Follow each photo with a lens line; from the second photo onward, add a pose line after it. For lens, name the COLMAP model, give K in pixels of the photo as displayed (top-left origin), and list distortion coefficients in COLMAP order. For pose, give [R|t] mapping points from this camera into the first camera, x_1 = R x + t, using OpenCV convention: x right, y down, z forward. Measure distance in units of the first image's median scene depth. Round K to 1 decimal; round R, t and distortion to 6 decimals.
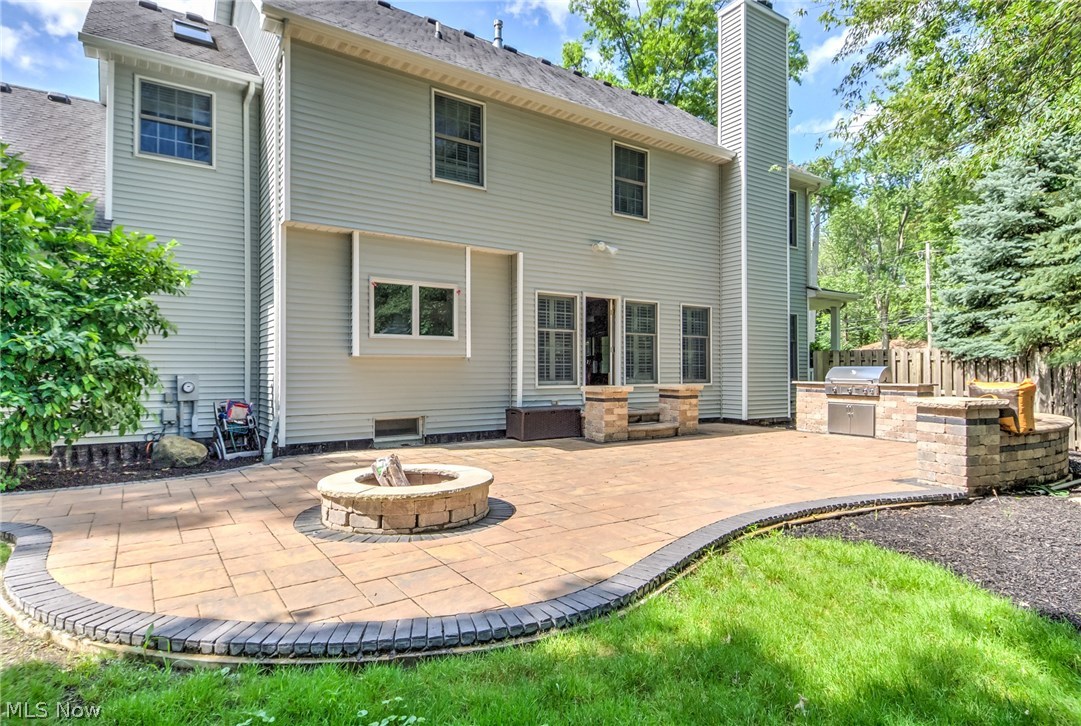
lens RADIAL K [[587.7, 0, 540.2], [0, 587.7, 363.0], [0, 0, 1]] dist [0.003301, 0.000257]
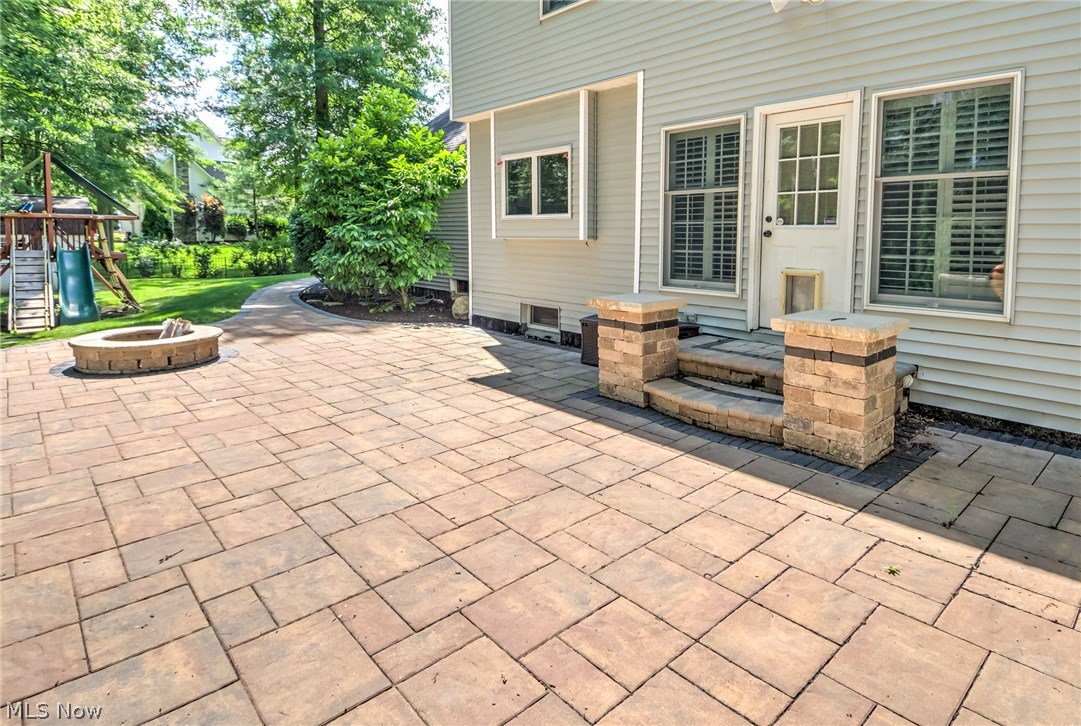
lens RADIAL K [[587.7, 0, 536.4], [0, 587.7, 291.1], [0, 0, 1]] dist [0.003301, 0.000257]
pose [[0.126792, 0.092870, -0.987572, 0.629000], [0.009364, 0.995451, 0.094813, -0.017169], [0.991885, -0.021269, 0.125346, 0.855536]]
